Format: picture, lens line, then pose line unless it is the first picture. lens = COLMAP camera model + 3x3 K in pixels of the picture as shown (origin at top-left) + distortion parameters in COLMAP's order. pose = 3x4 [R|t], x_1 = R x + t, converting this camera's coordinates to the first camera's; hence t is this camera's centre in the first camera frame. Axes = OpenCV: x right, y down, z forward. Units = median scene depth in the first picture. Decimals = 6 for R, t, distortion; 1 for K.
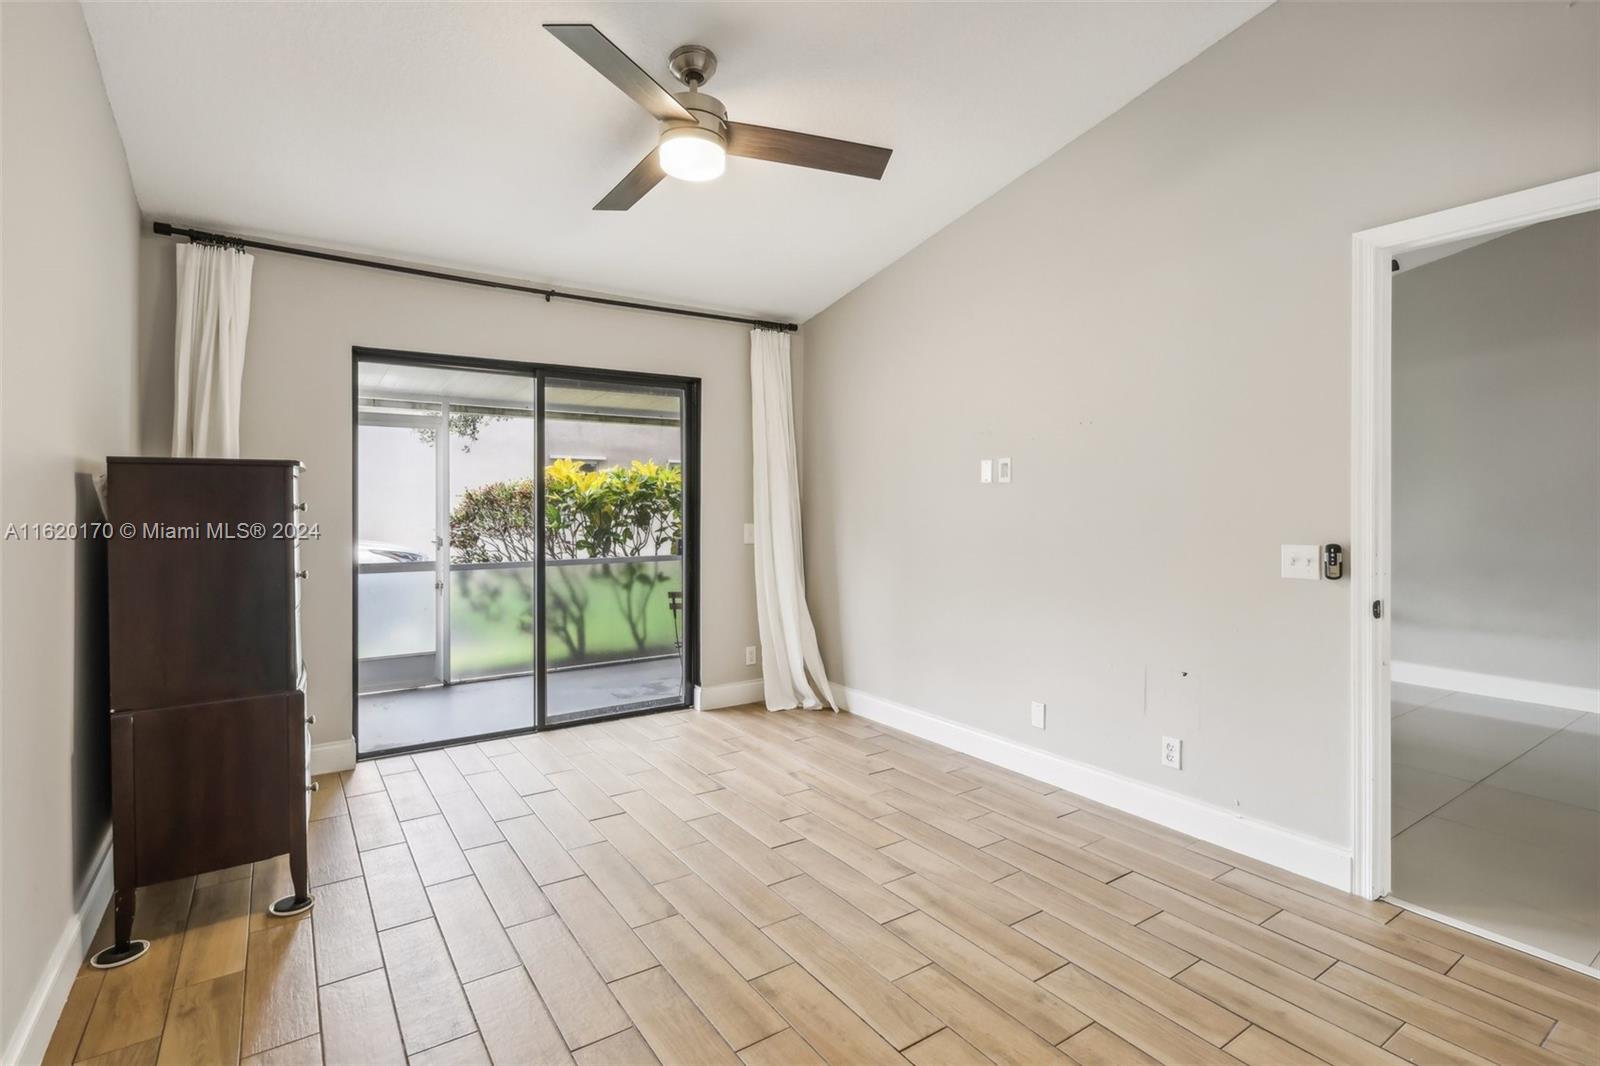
lens RADIAL K [[763.4, 0, 790.7], [0, 763.4, 512.9], [0, 0, 1]] dist [-0.009097, 0.005045]
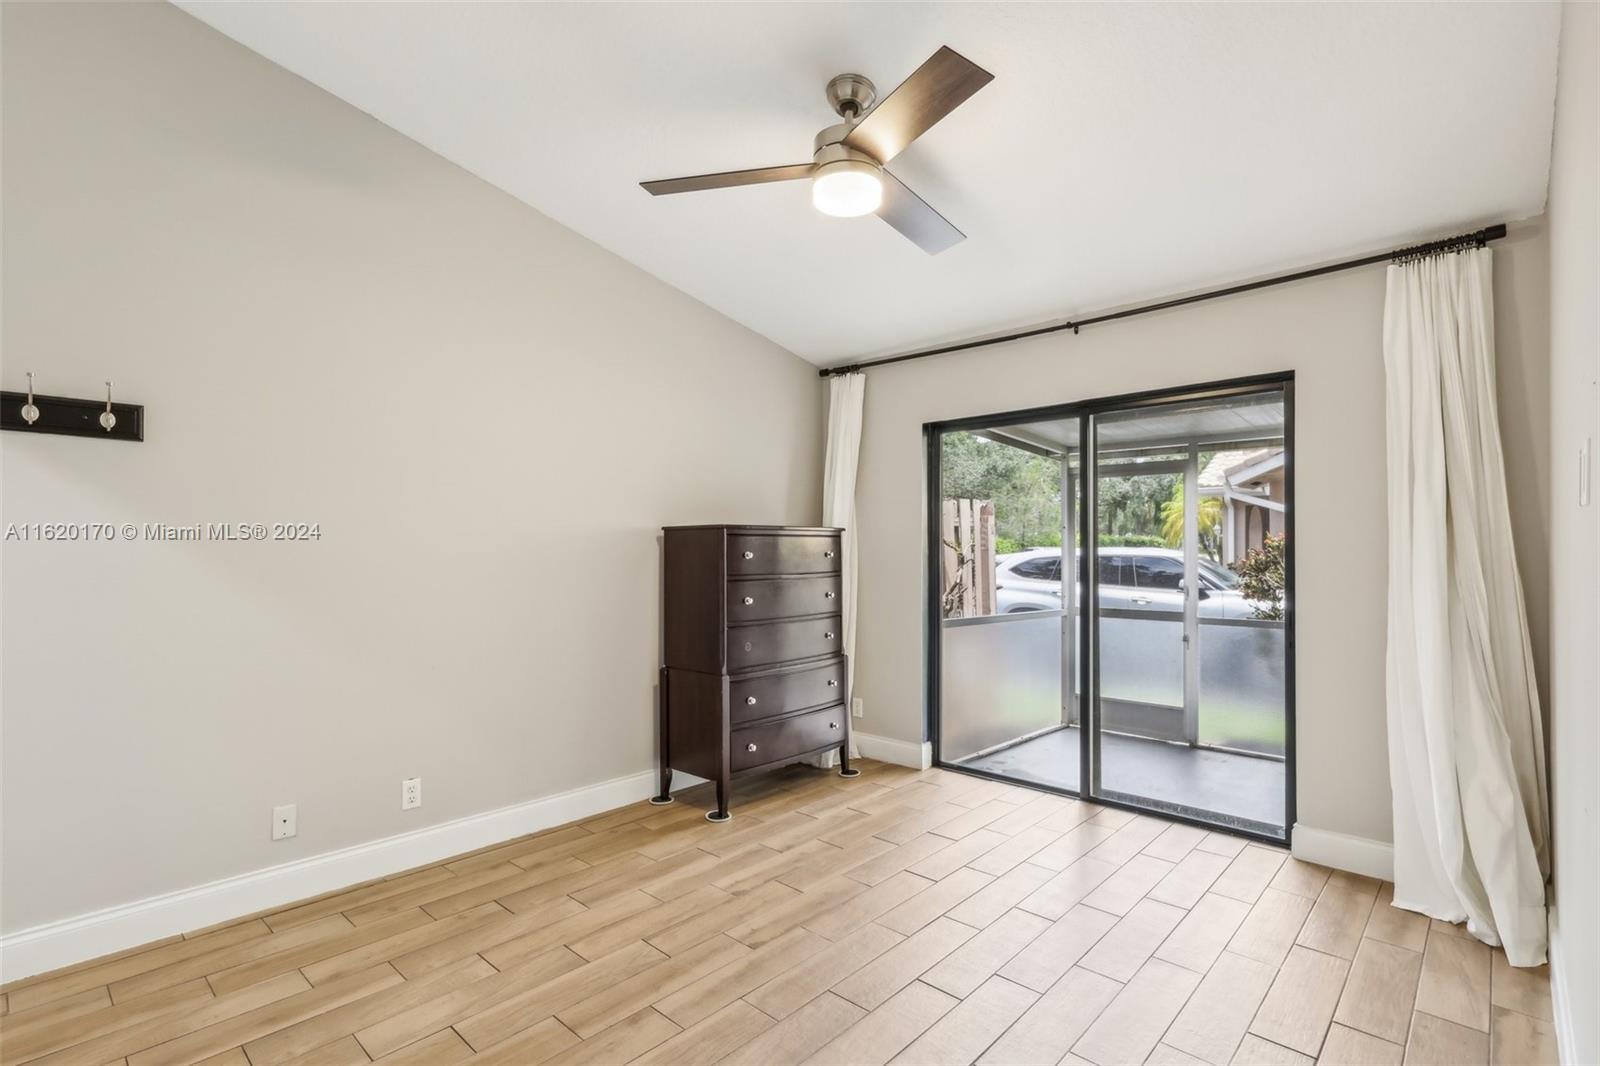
lens RADIAL K [[763.4, 0, 798.6], [0, 763.4, 529.6], [0, 0, 1]] dist [-0.009097, 0.005045]
pose [[0.221588, -0.025357, -0.974811, 0.703928], [-0.012456, 0.999507, -0.028831, -0.010320], [0.975061, 0.018531, 0.221163, 0.651455]]
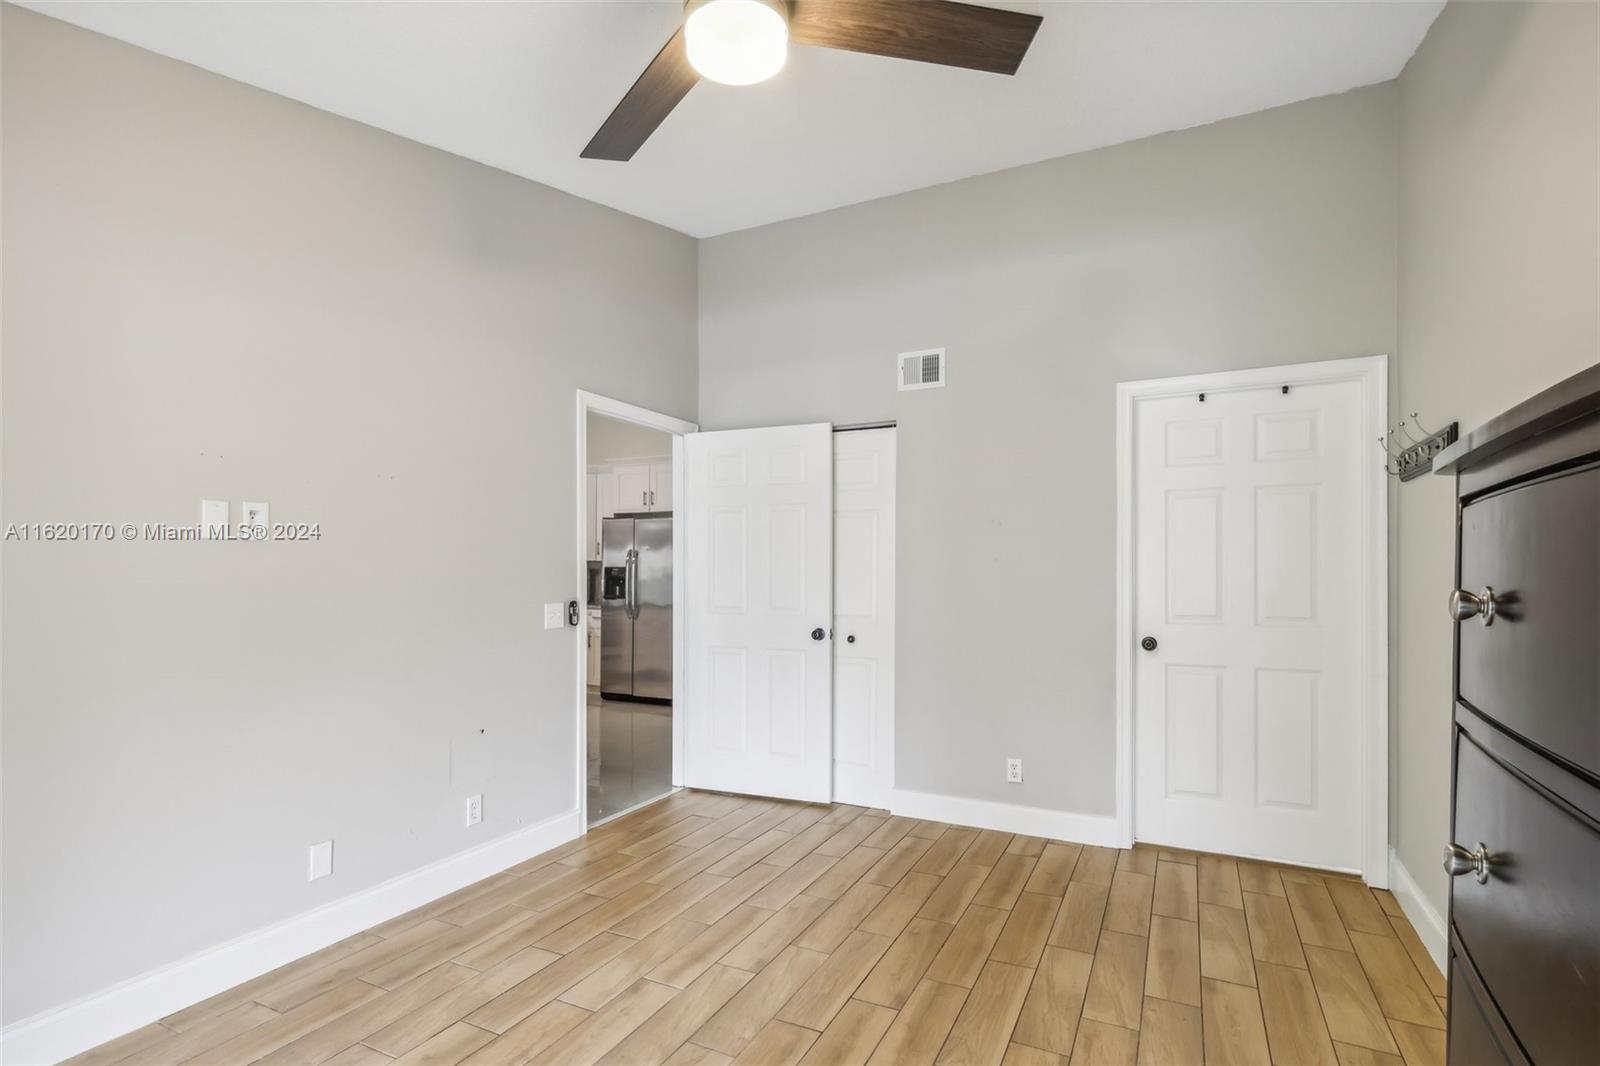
lens RADIAL K [[763.4, 0, 809.1], [0, 763.4, 566.8], [0, 0, 1]] dist [-0.009097, 0.005045]
pose [[-0.497194, 0.004799, 0.867626, -0.643112], [0.007591, 0.999970, -0.001181, -0.014901], [-0.867606, 0.005999, -0.497216, 1.127085]]
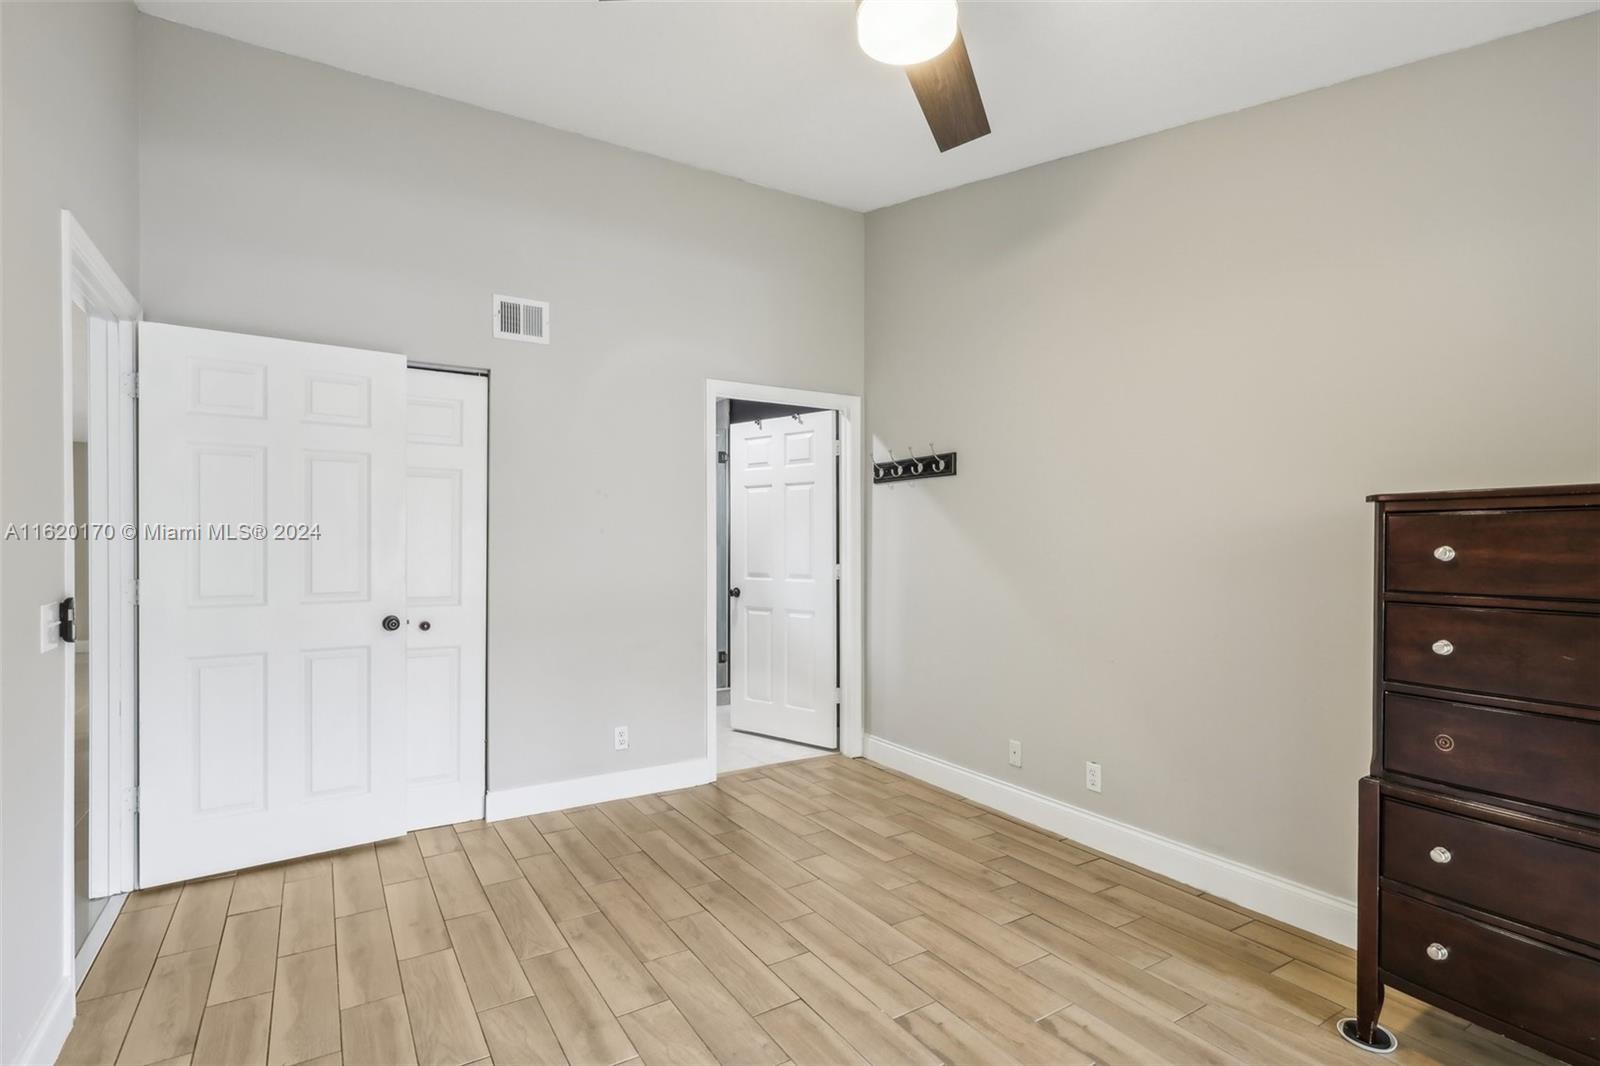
lens RADIAL K [[763.4, 0, 784.2], [0, 763.4, 543.9], [0, 0, 1]] dist [-0.009097, 0.005045]
pose [[-0.998726, 0.000554, 0.050459, -0.052032], [0.001133, 0.999934, 0.011457, -0.018872], [-0.050449, 0.011500, -0.998660, 1.479437]]
